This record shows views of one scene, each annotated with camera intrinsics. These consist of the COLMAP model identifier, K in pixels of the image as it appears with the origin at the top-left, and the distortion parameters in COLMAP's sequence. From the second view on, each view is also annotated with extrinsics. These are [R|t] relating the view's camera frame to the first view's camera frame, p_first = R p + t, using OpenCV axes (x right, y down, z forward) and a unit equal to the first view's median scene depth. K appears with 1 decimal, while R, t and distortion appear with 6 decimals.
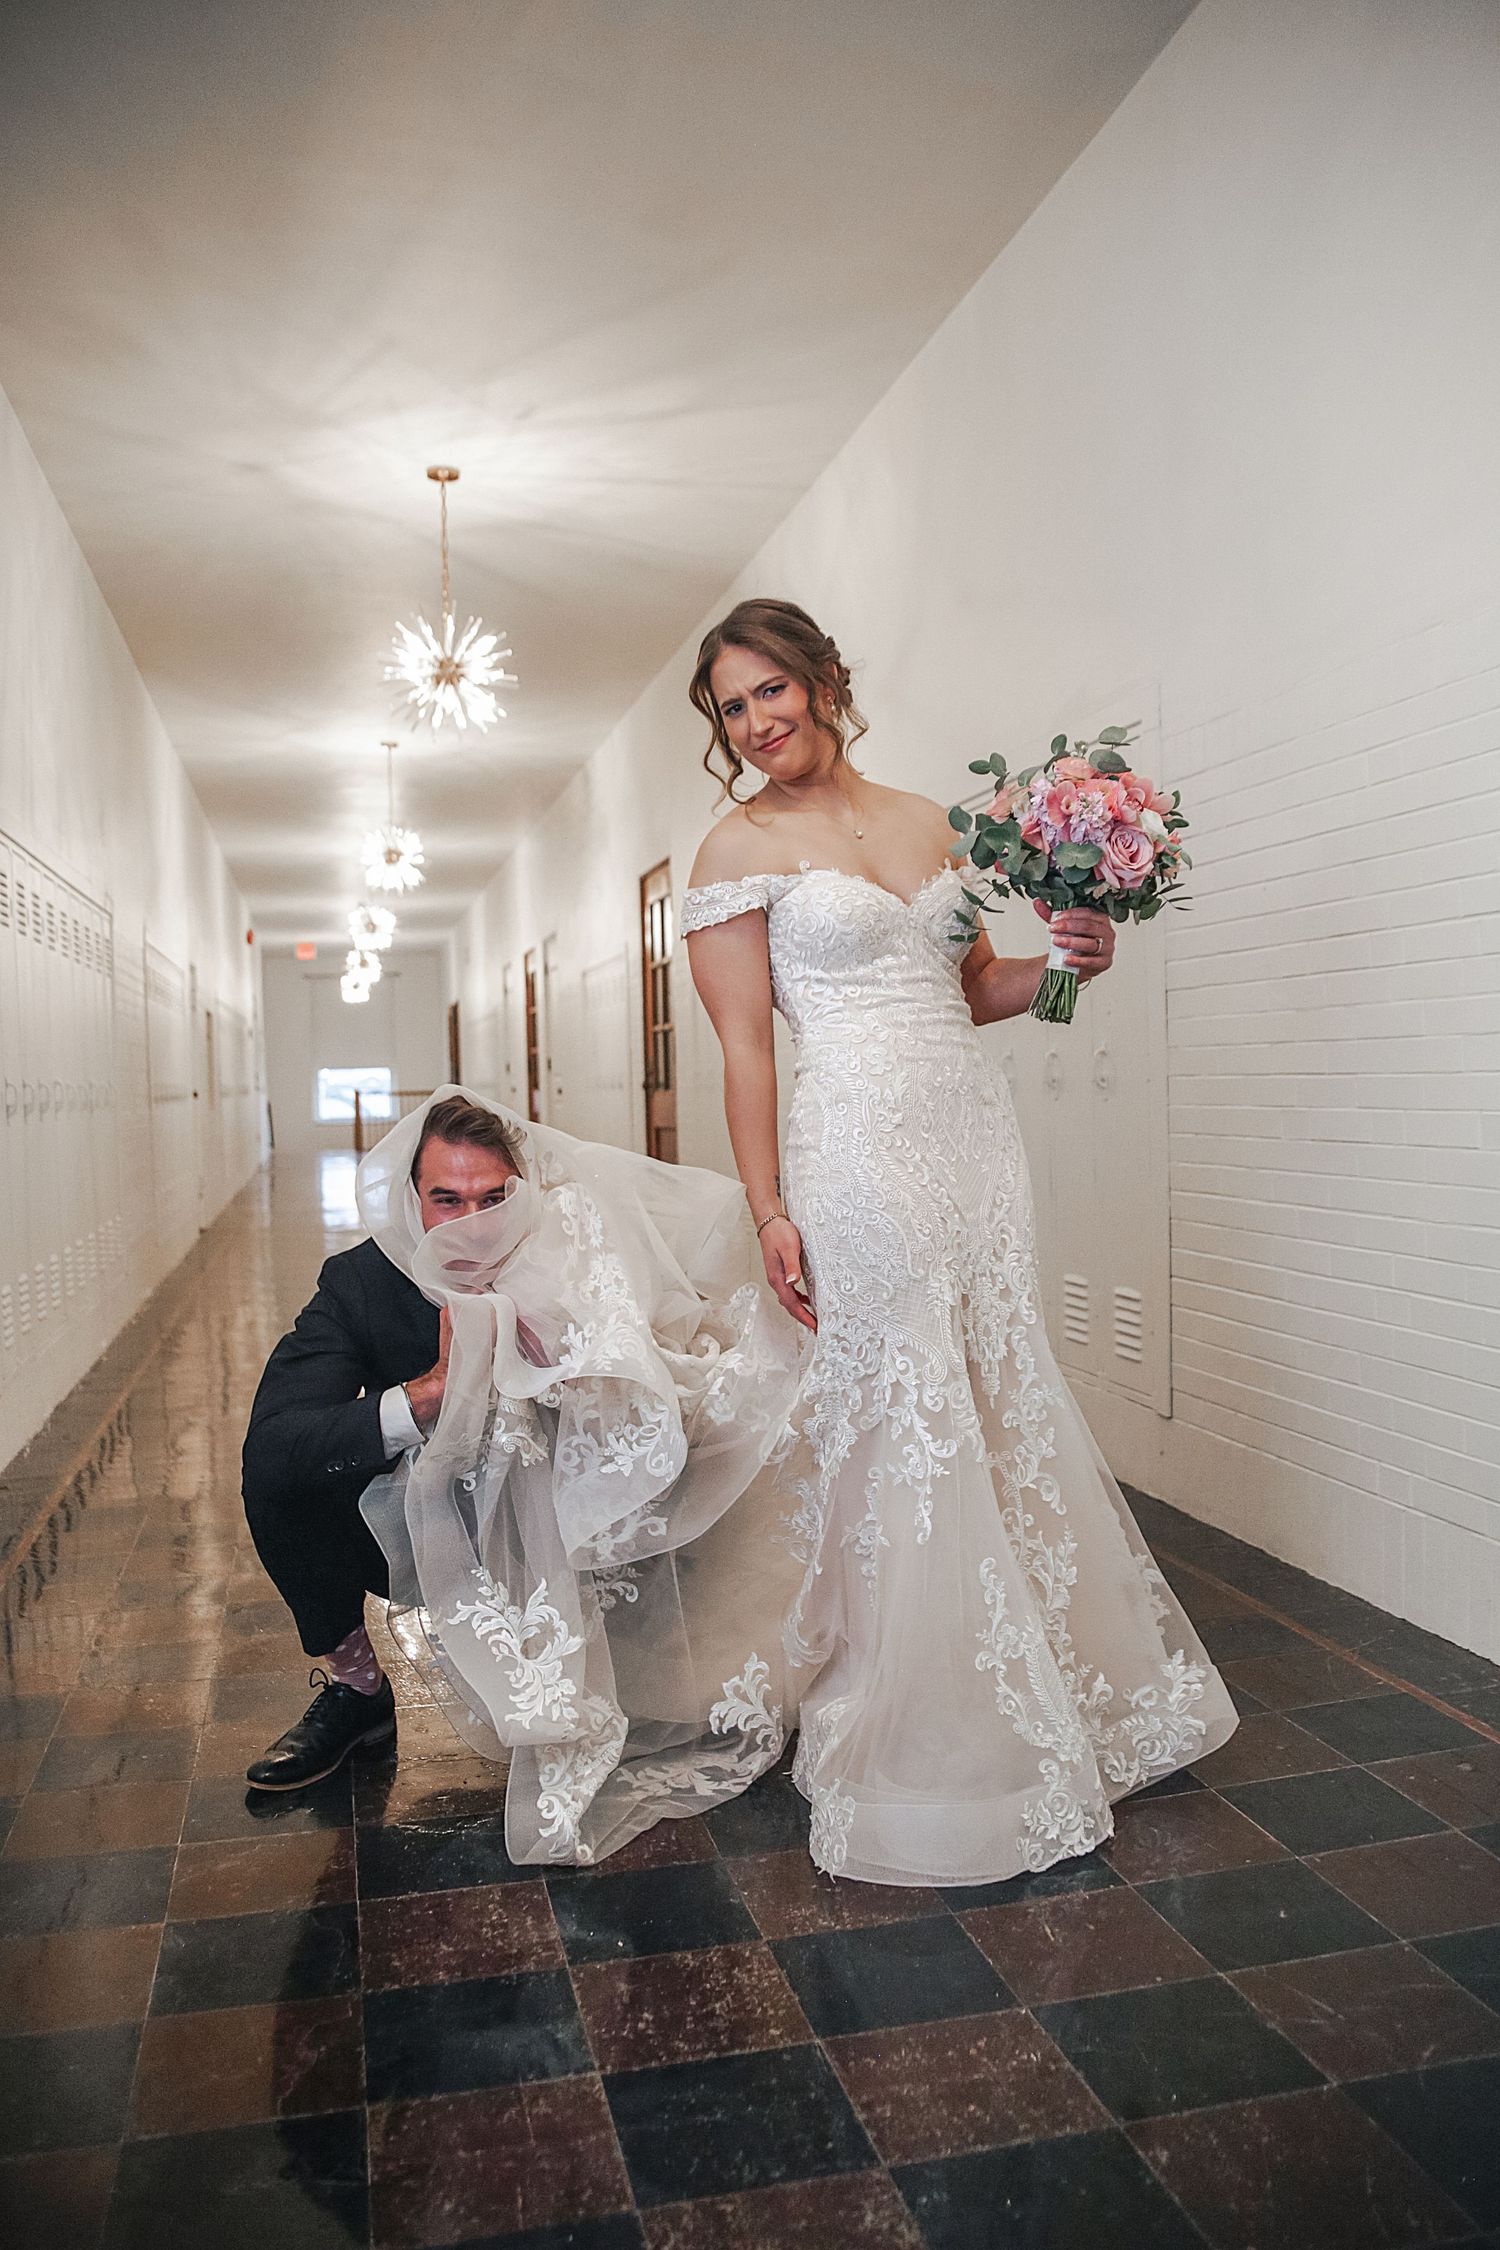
lens RADIAL K [[1801.3, 0, 741.8], [0, 1801.3, 1162.3], [0, 0, 1]] dist [-0.123995, 0.127809]
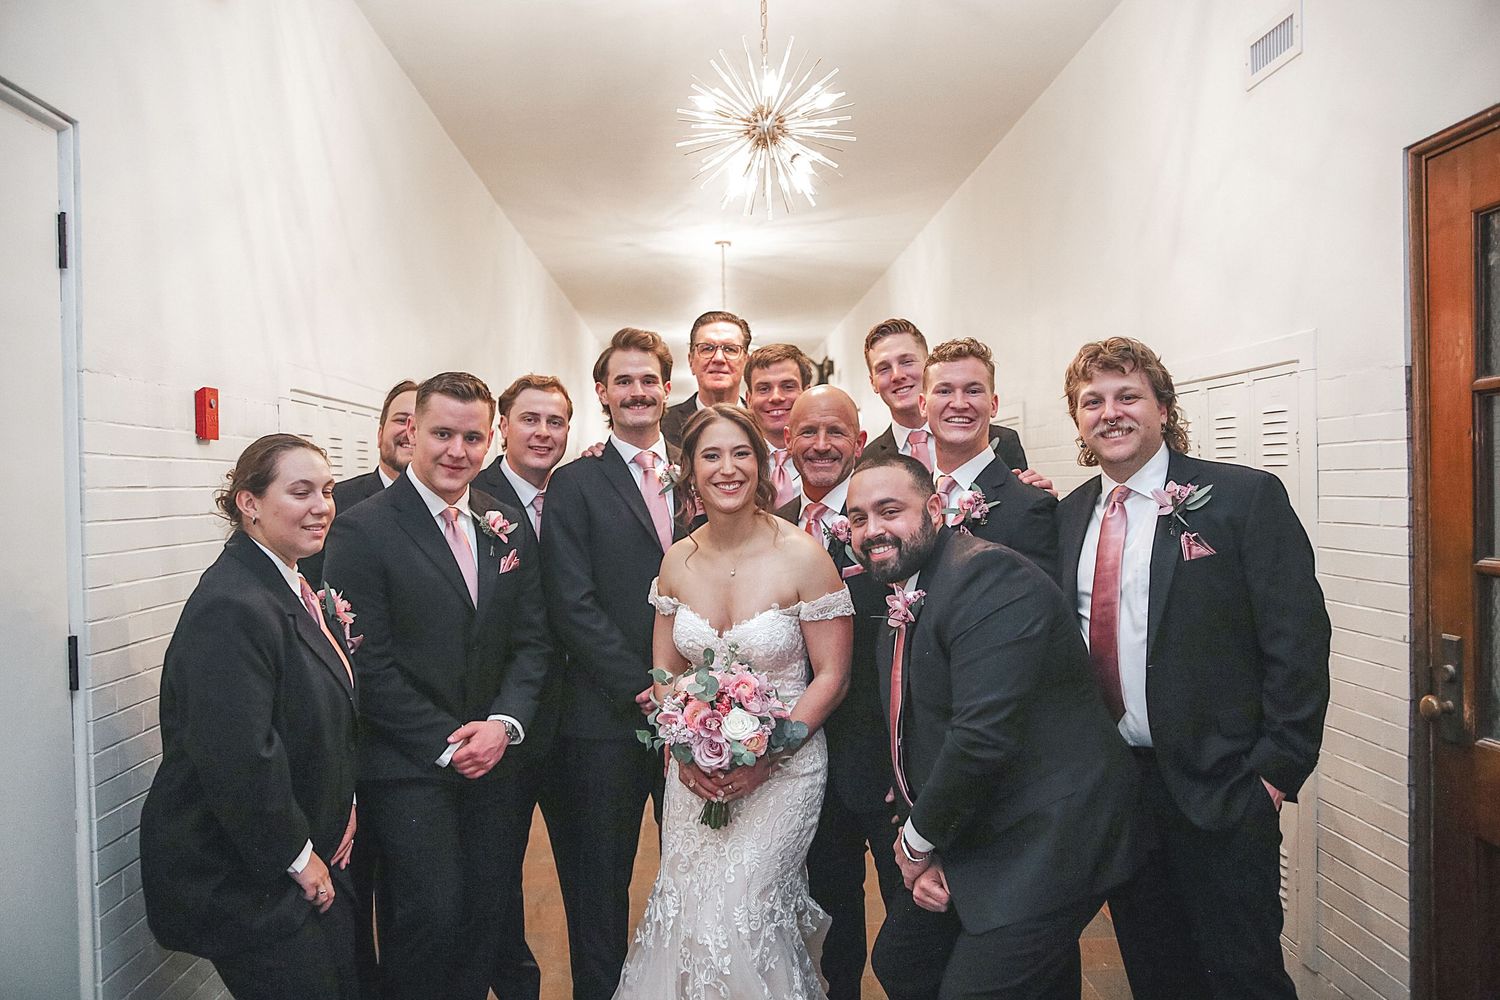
lens RADIAL K [[1200.9, 0, 725.0], [0, 1200.9, 503.4], [0, 0, 1]] dist [-0.123995, 0.127809]
pose [[0.978935, 0.011917, -0.203824, 0.063551], [-0.017032, 0.999582, -0.023361, -0.038921], [0.203461, 0.026340, 0.978729, -0.175296]]
